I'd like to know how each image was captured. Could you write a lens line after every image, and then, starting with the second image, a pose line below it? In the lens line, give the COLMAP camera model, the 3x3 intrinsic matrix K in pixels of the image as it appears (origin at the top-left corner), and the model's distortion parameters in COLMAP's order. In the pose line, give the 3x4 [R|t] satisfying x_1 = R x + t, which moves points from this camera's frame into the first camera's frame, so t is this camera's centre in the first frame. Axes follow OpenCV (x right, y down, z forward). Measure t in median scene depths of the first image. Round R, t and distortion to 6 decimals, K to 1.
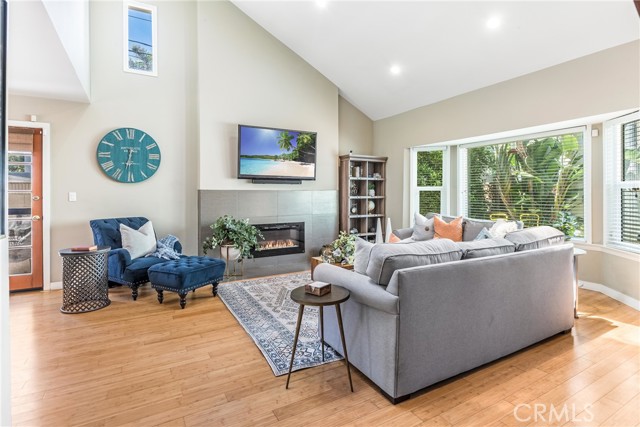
lens RADIAL K [[321.3, 0, 318.4], [0, 321.3, 196.7], [0, 0, 1]] dist [0.011086, -0.011149]
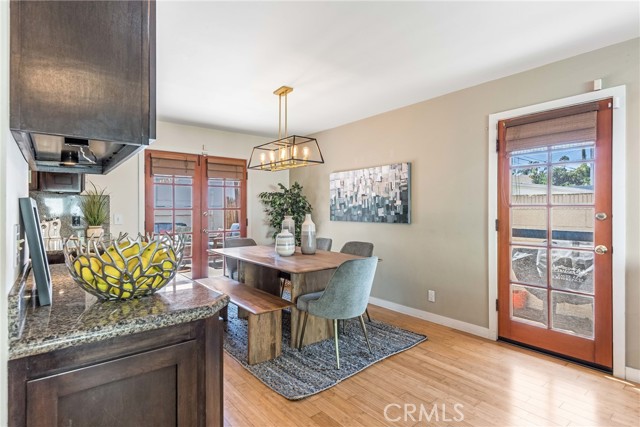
lens RADIAL K [[339.4, 0, 320.6], [0, 339.4, 209.5], [0, 0, 1]] dist [0.002662, 0.003027]
pose [[0.153236, -0.000891, -0.988189, -0.271443], [-0.006571, 0.999977, -0.001921, -0.003129], [0.988168, 0.006788, 0.153227, 0.317749]]
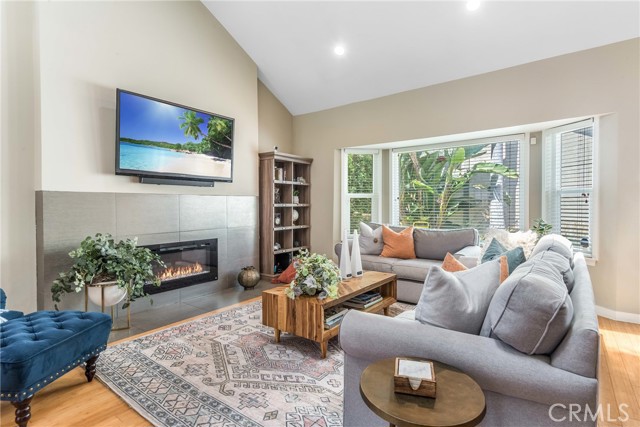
lens RADIAL K [[321.3, 0, 325.3], [0, 321.3, 211.1], [0, 0, 1]] dist [0.011086, -0.011149]
pose [[0.911904, -0.008082, 0.410324, -0.138396], [0.003787, 0.999929, 0.011278, 0.009878], [-0.410387, -0.008731, 0.911870, 0.258085]]
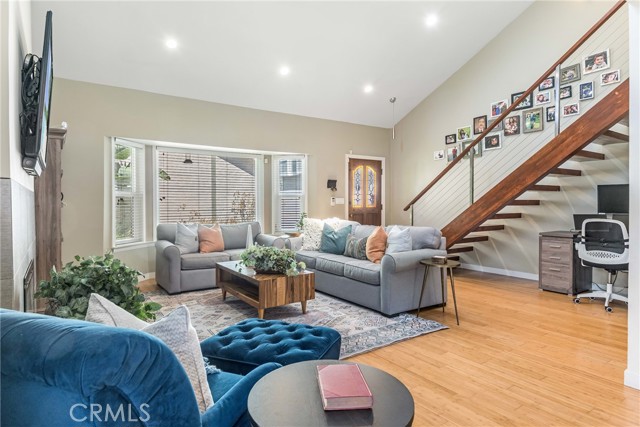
lens RADIAL K [[378.2, 0, 310.7], [0, 378.2, 210.1], [0, 0, 1]] dist [0.001647, -0.008501]
pose [[-0.089913, -0.012957, 0.995865, -0.731289], [0.007569, 0.999878, 0.013693, 0.007638], [-0.995921, 0.008769, -0.089804, 0.747930]]
